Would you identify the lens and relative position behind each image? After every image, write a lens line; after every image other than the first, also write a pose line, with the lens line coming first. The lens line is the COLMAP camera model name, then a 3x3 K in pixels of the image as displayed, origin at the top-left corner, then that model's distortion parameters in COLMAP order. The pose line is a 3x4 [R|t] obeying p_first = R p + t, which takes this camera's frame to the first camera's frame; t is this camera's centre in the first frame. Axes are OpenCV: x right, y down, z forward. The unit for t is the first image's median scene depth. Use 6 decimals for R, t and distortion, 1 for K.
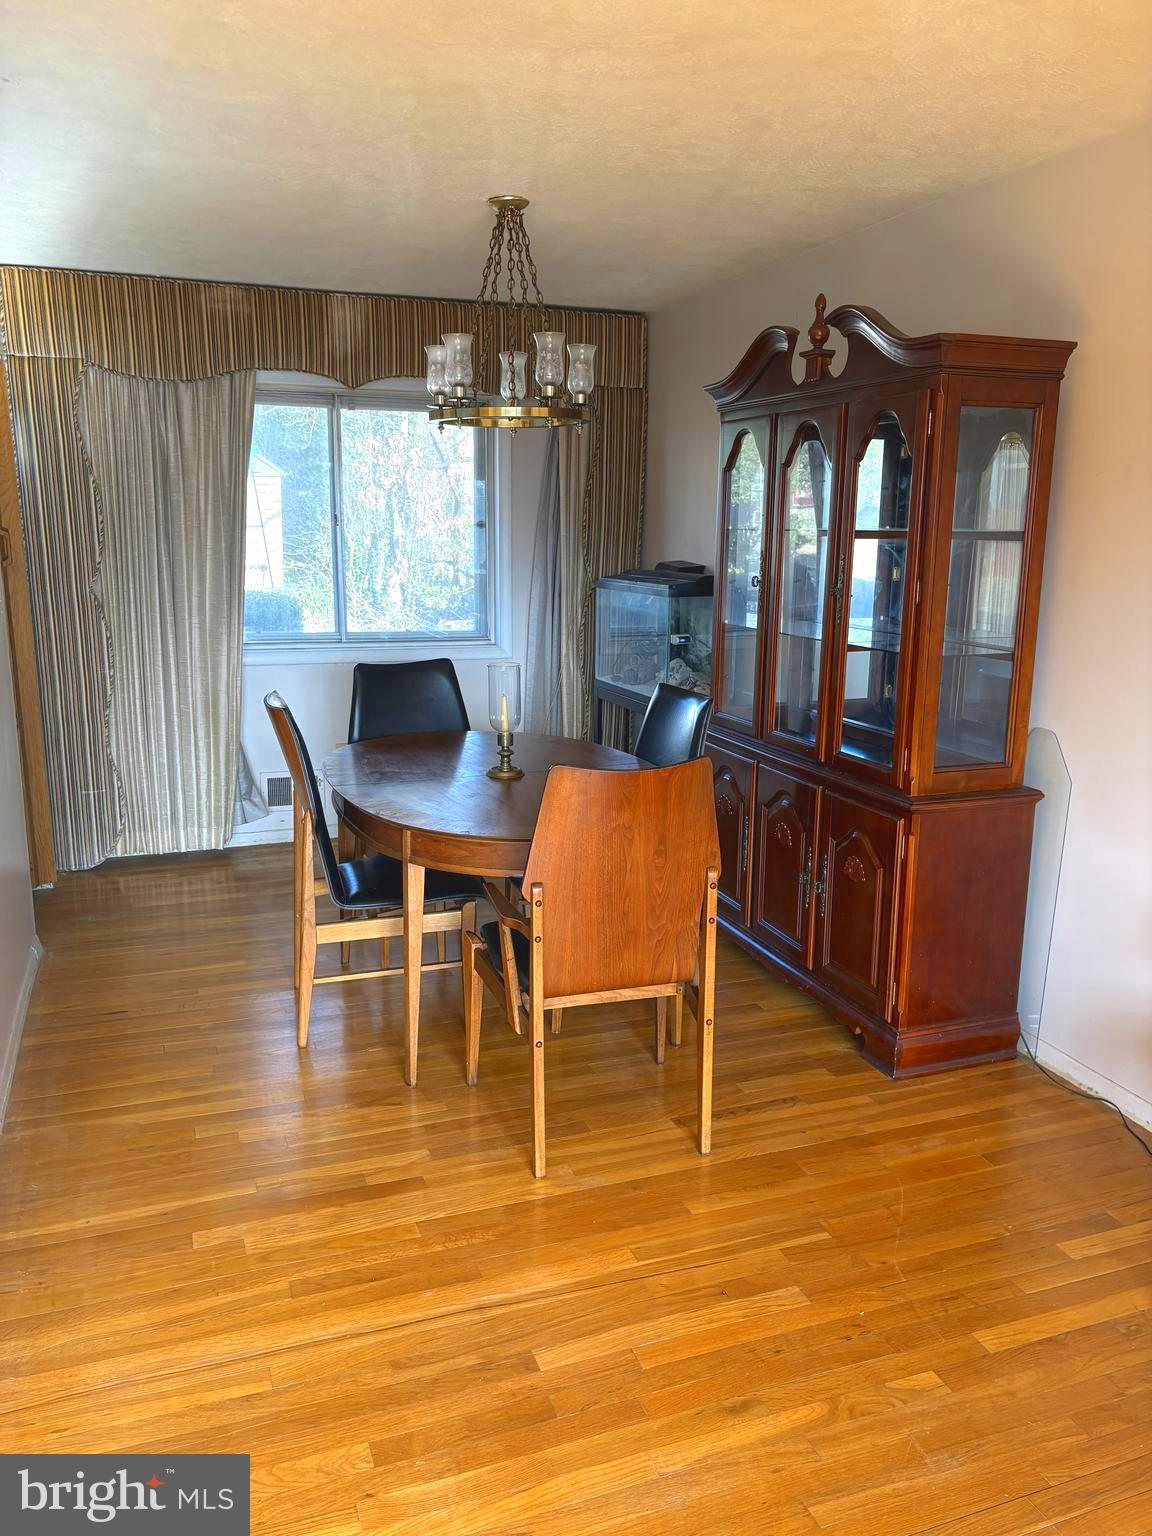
lens RADIAL K [[1173.4, 0, 571.7], [0, 1173.4, 767.8], [0, 0, 1]] dist [0.038274, -0.030651]
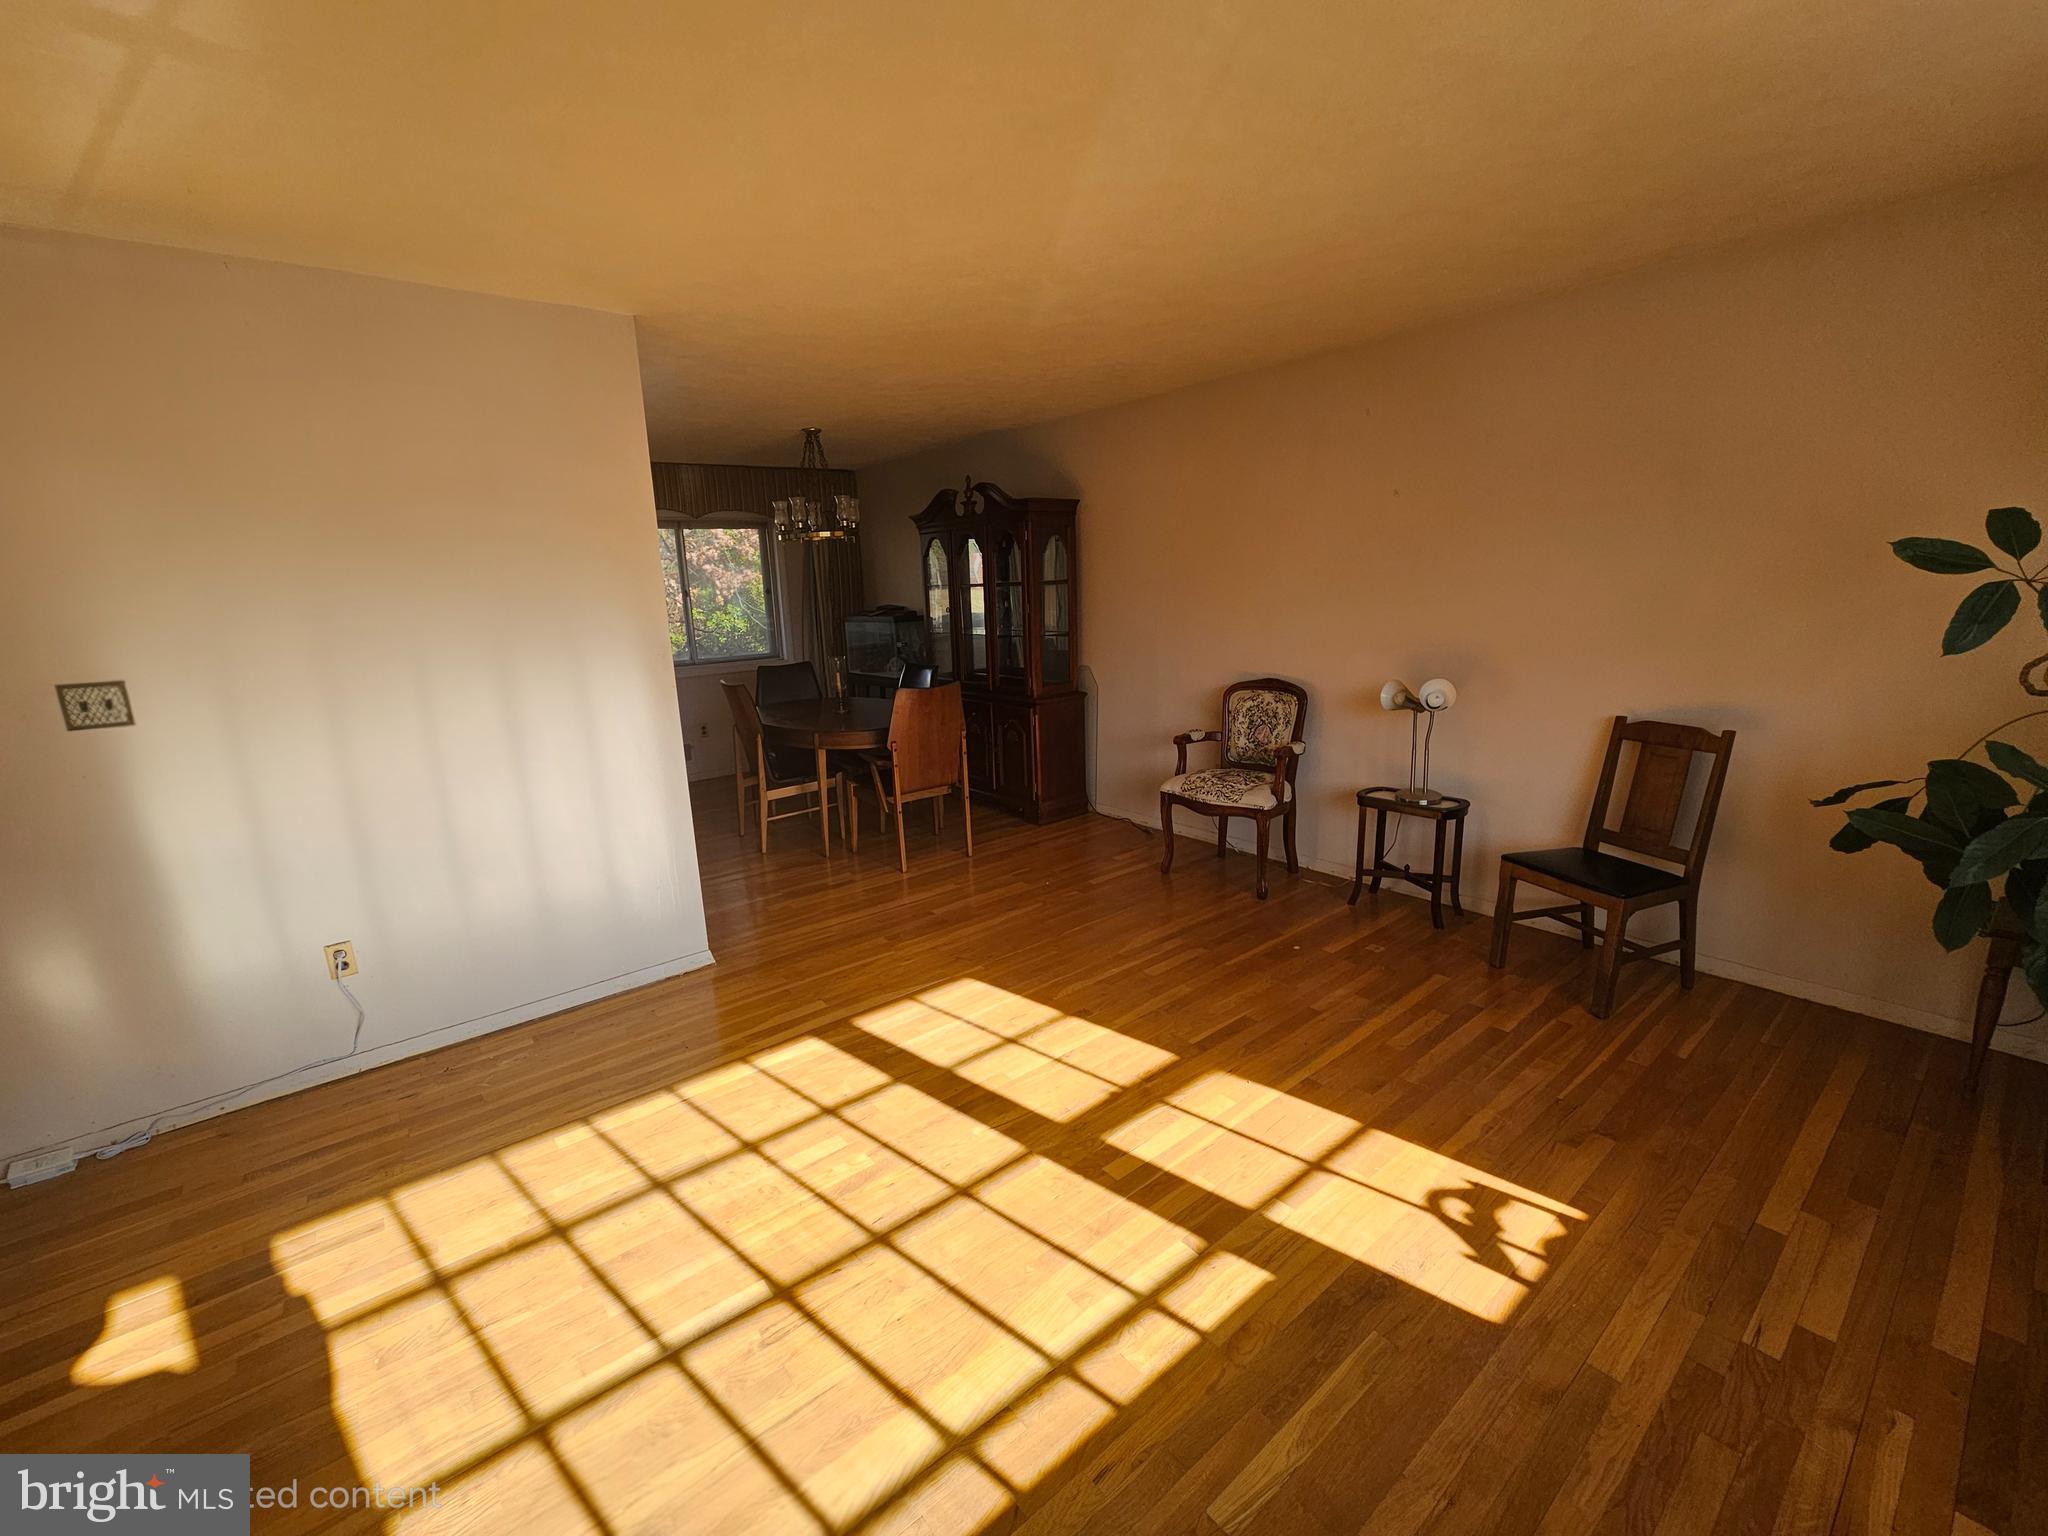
lens RADIAL K [[836.4, 0, 993.0], [0, 836.4, 779.1], [0, 0, 1]] dist [-0.003332, -0.000036]
pose [[0.951973, -0.114069, 0.284139, -0.262459], [0.107804, 0.993459, 0.037645, 0.107399], [-0.286575, -0.005206, 0.958044, -0.523503]]
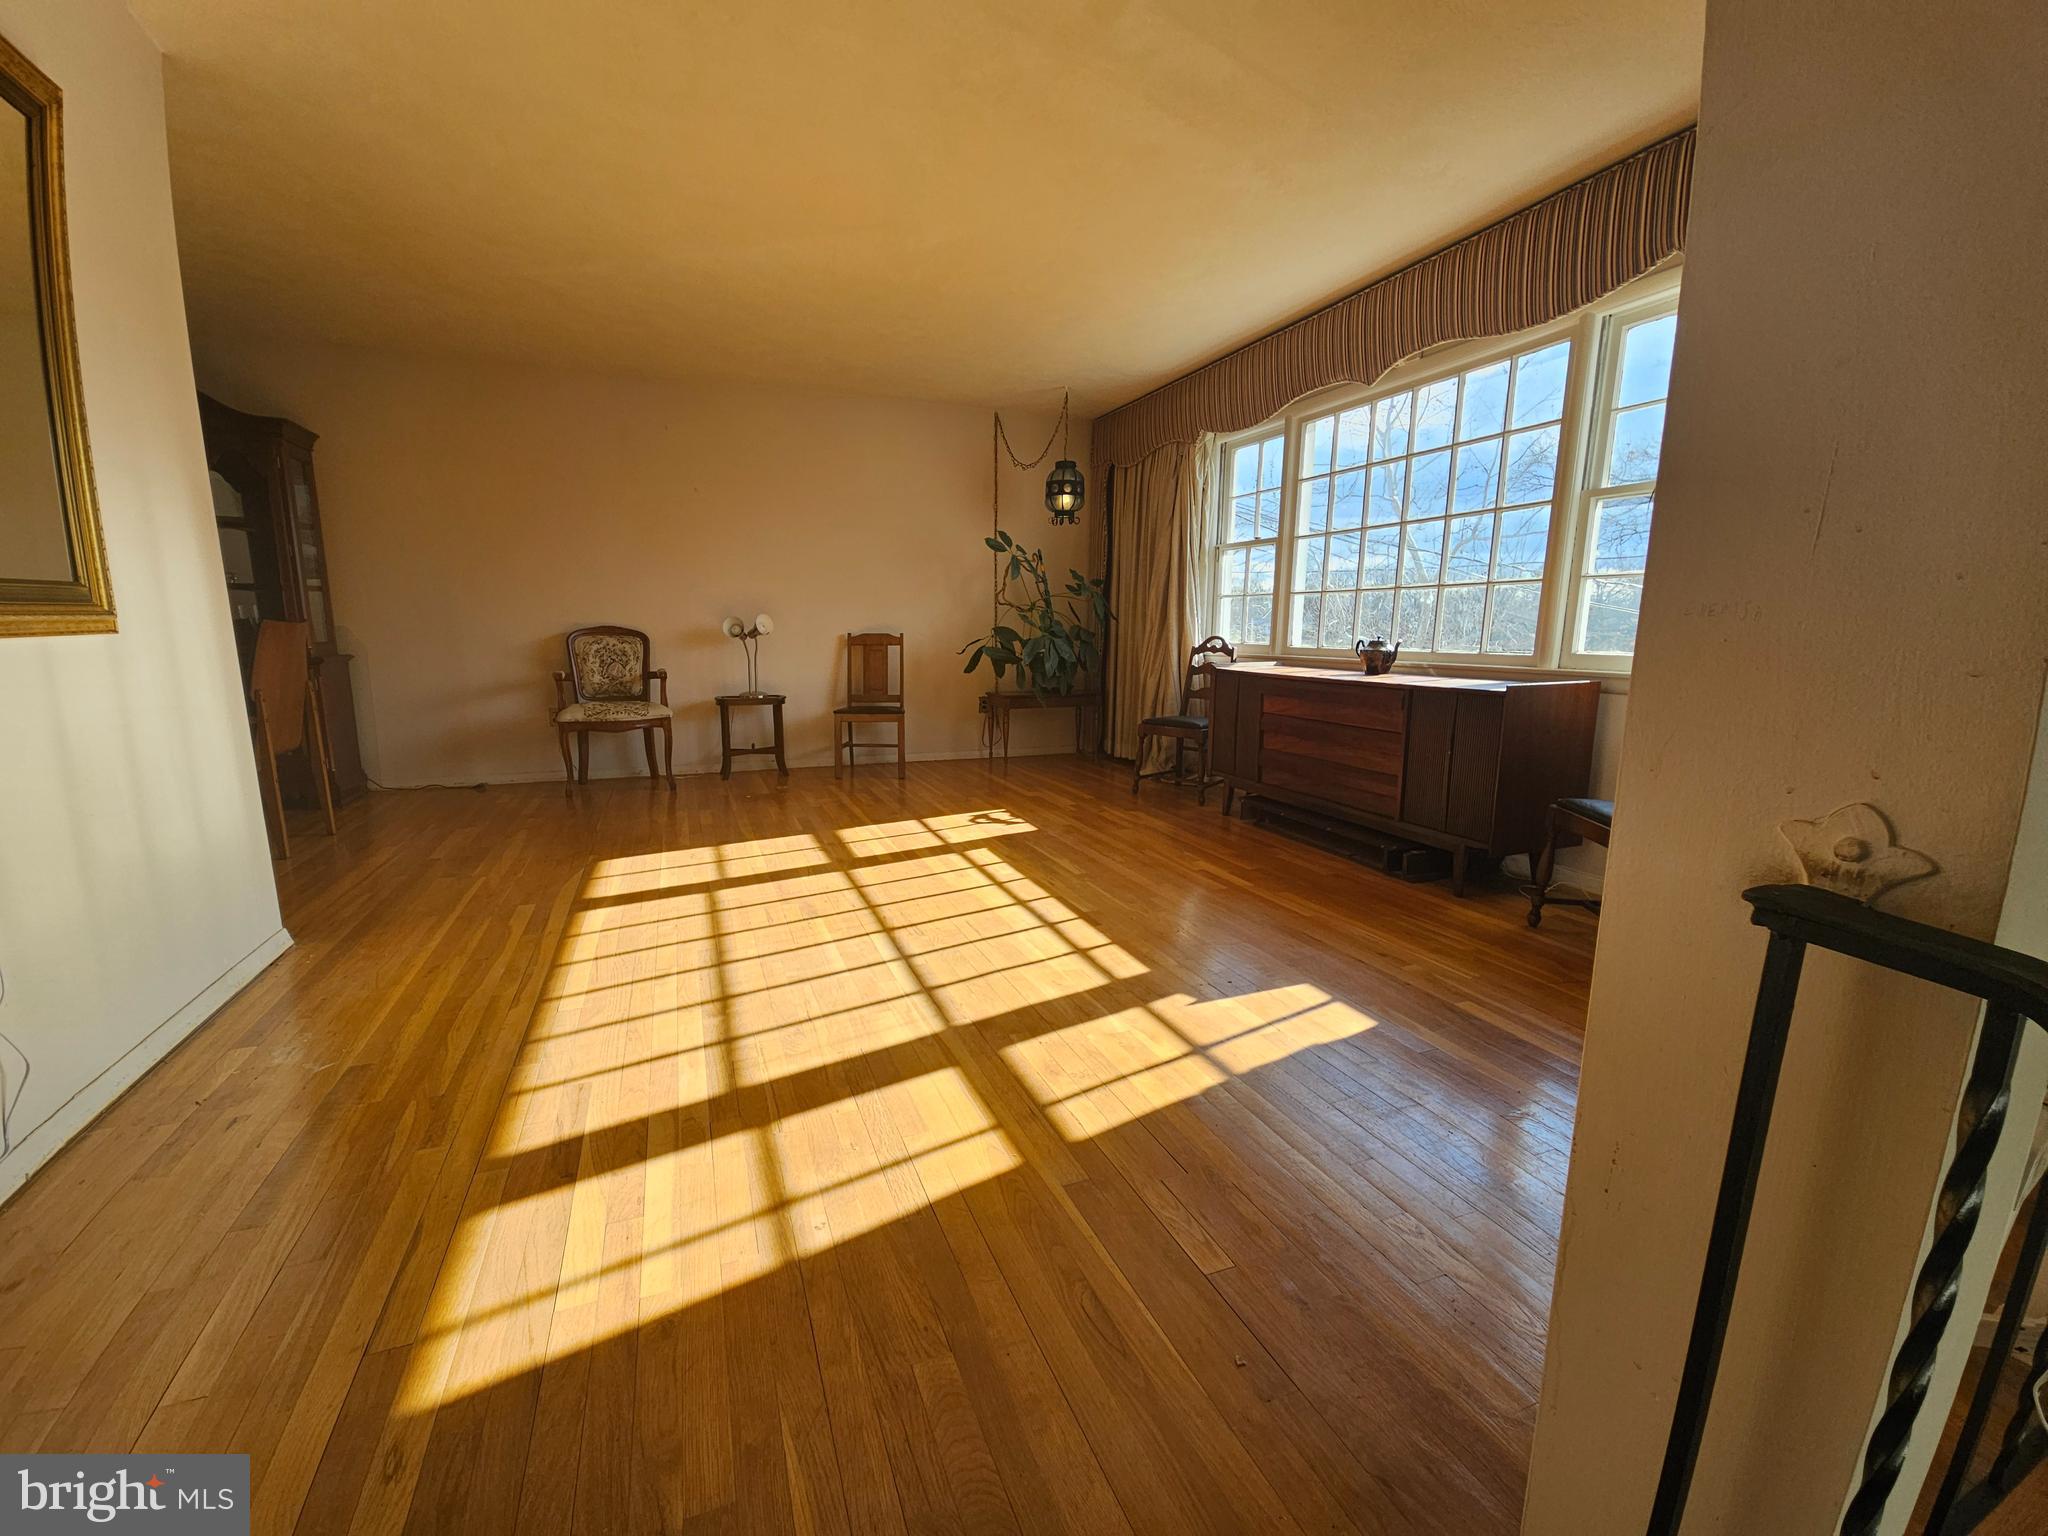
lens RADIAL K [[836.4, 0, 996.1], [0, 836.4, 762.9], [0, 0, 1]] dist [-0.003332, -0.000036]
pose [[-0.010641, -0.173736, 0.984735, -1.079279], [0.195278, 0.965468, 0.172447, 0.169894], [-0.980690, 0.194132, 0.023653, -0.106797]]
